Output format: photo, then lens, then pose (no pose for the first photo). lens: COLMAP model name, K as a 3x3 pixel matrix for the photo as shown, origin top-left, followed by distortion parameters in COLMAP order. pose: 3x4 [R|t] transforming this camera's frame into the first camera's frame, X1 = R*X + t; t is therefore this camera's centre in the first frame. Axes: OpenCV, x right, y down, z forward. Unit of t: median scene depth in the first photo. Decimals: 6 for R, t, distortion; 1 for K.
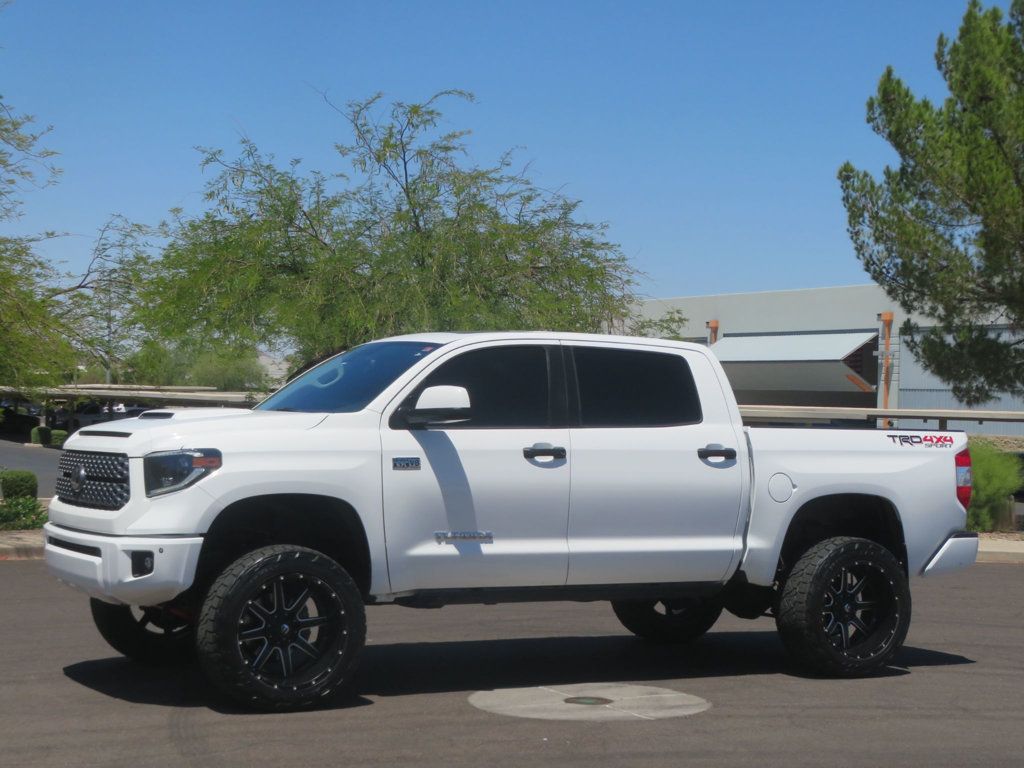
lens RADIAL K [[1800.4, 0, 491.8], [0, 1800.4, 417.1], [0, 0, 1]] dist [0.000064, 0.004032]
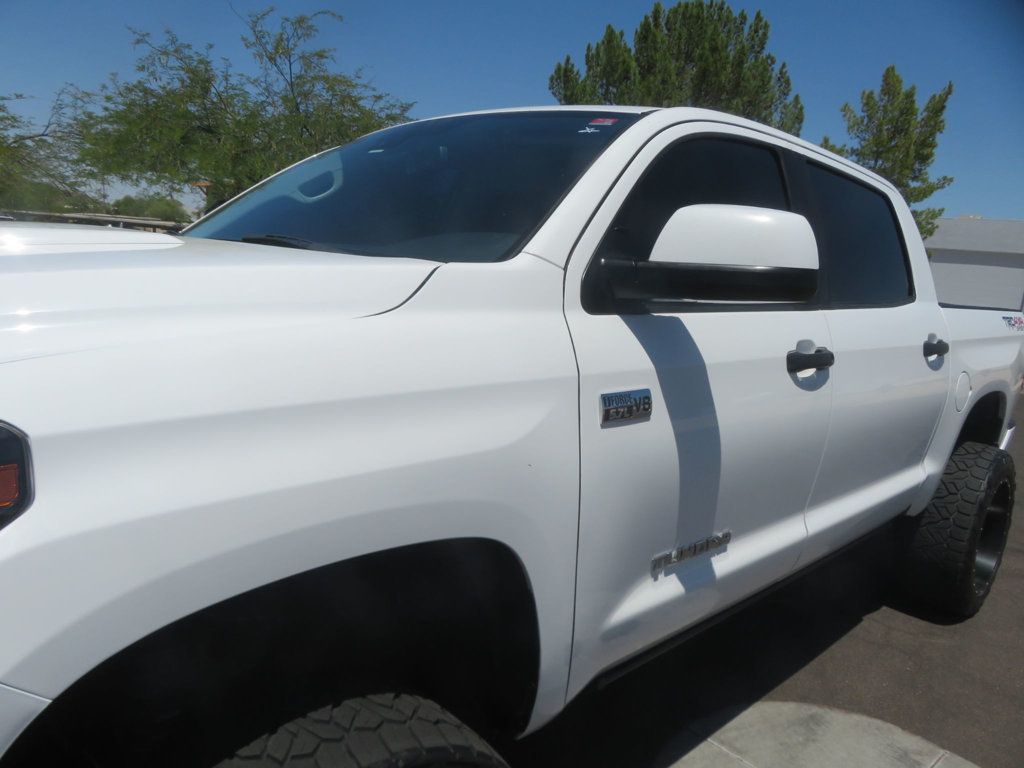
lens RADIAL K [[733.9, 0, 521.3], [0, 733.9, 386.8], [0, 0, 1]] dist [-0.010811, 0.003355]
pose [[0.954770, -0.001051, 0.297344, -0.046887], [-0.054574, 0.982387, 0.178709, -0.001972], [-0.292295, -0.186853, 0.937896, 0.353707]]
